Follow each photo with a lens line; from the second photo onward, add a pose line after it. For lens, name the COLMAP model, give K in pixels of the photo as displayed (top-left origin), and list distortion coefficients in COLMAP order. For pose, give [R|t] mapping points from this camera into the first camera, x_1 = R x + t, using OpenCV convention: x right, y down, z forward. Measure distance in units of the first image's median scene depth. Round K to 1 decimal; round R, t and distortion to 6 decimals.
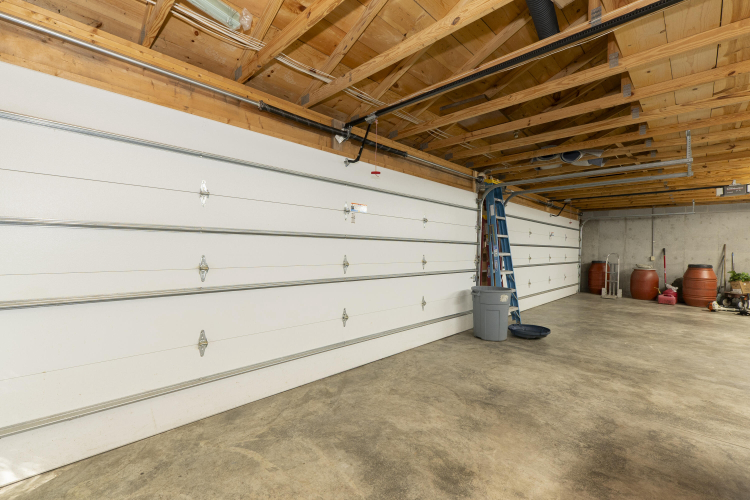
lens RADIAL K [[323.8, 0, 373.7], [0, 323.8, 250.9], [0, 0, 1]] dist [0.002971, 0.000265]
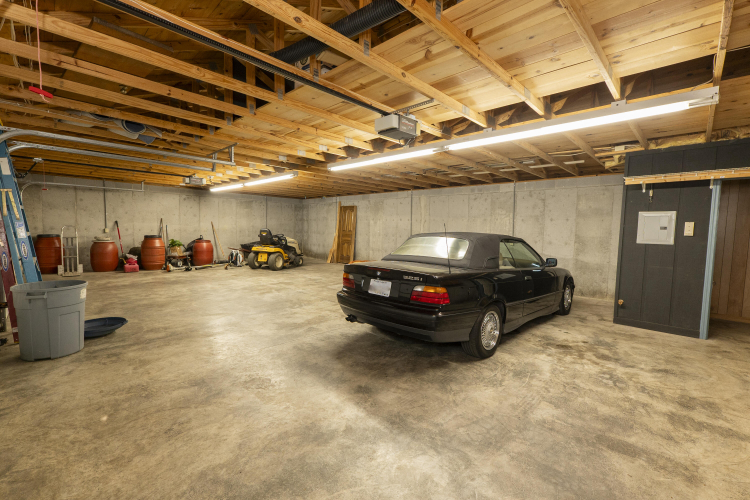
lens RADIAL K [[323.8, 0, 373.7], [0, 323.8, 250.9], [0, 0, 1]] dist [0.002971, 0.000265]
pose [[-0.002617, -0.088792, 0.996047, -0.195714], [-0.014895, 0.995943, 0.088744, -0.018171], [-0.999886, -0.014604, -0.003929, 0.176800]]
